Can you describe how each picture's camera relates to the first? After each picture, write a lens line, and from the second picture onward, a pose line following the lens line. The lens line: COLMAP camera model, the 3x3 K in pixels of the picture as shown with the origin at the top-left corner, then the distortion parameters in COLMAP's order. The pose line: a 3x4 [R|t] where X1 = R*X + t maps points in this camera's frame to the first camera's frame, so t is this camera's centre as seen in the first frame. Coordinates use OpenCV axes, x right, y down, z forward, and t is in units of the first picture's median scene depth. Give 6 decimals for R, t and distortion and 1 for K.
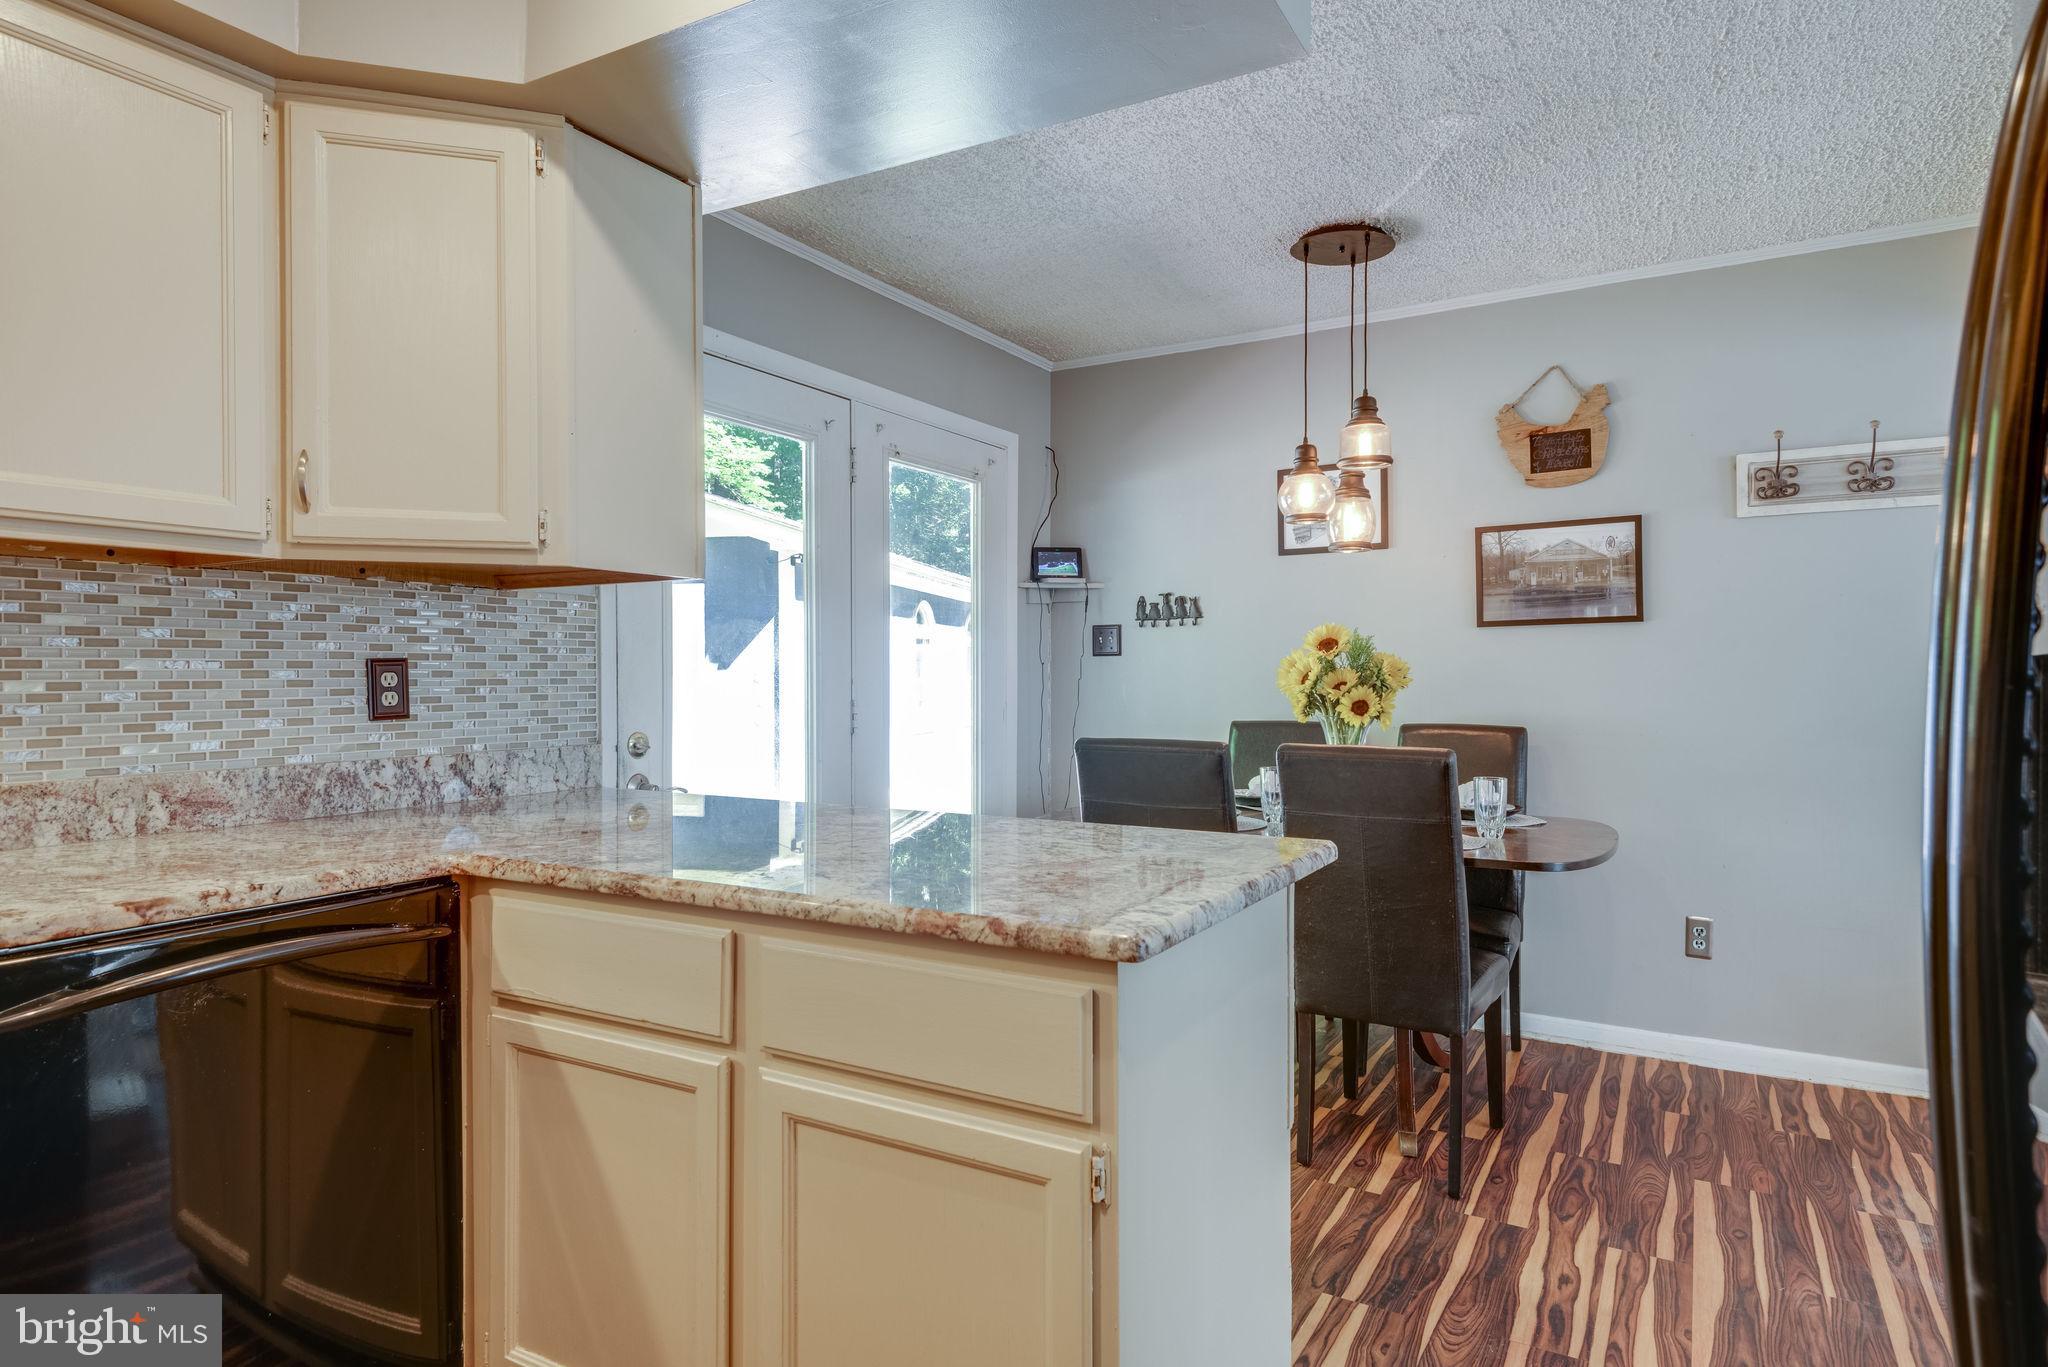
lens RADIAL K [[1143.7, 0, 1043.1], [0, 1143.7, 672.7], [0, 0, 1]] dist [0.036663, -0.023714]
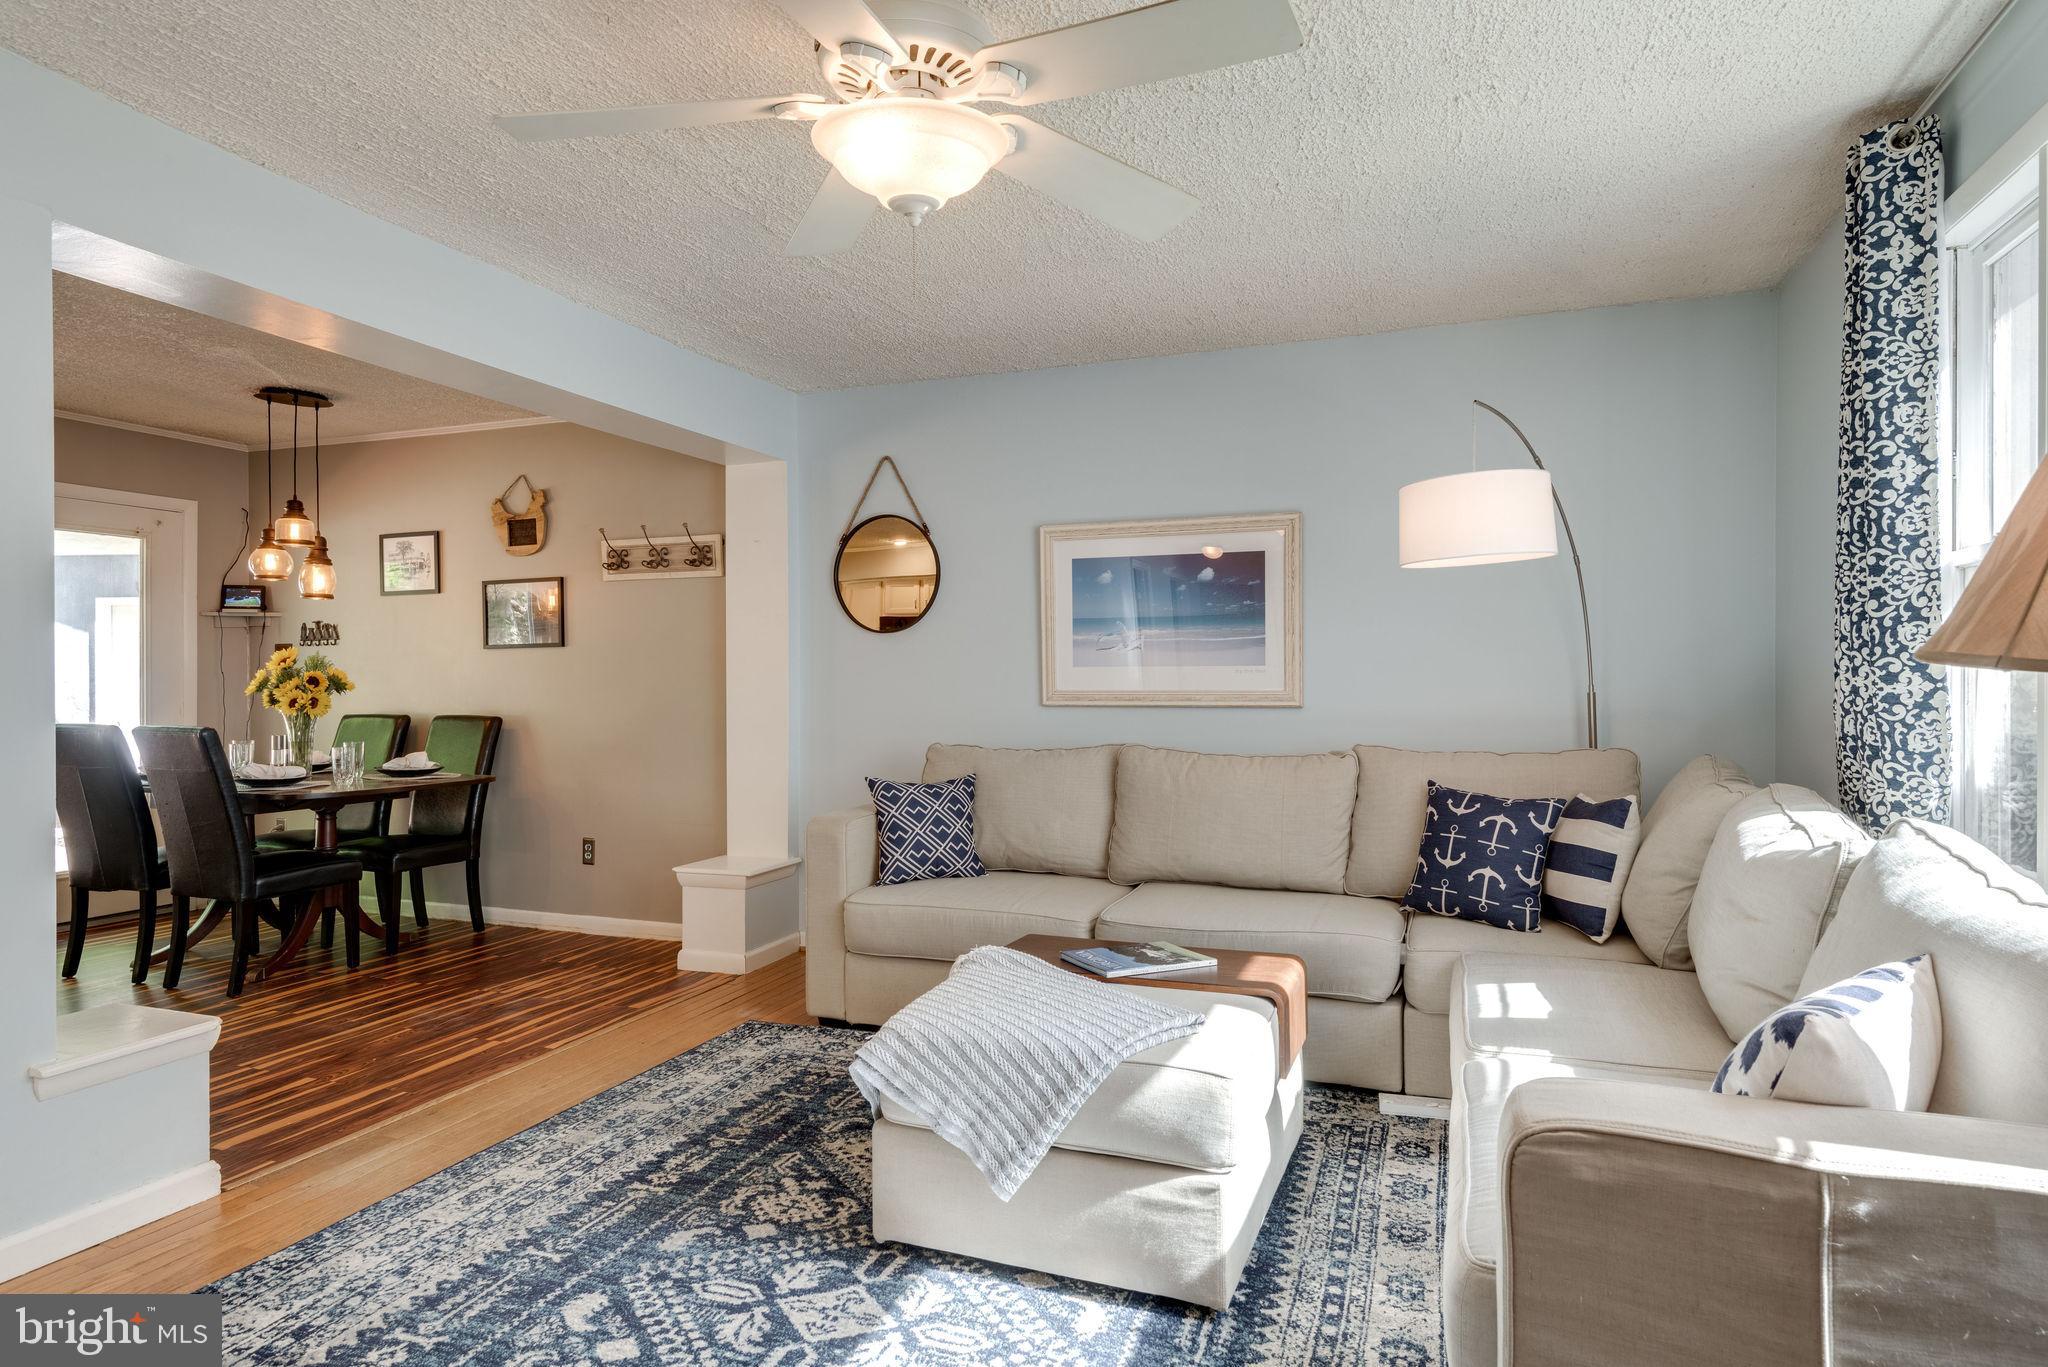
lens RADIAL K [[1143.7, 0, 1028.0], [0, 1143.7, 679.0], [0, 0, 1]] dist [0.036663, -0.023714]
pose [[0.987813, 0.002610, 0.155625, 0.851177], [-0.002421, 0.999996, -0.001399, -0.001064], [-0.155628, 0.001006, 0.987815, -0.570594]]
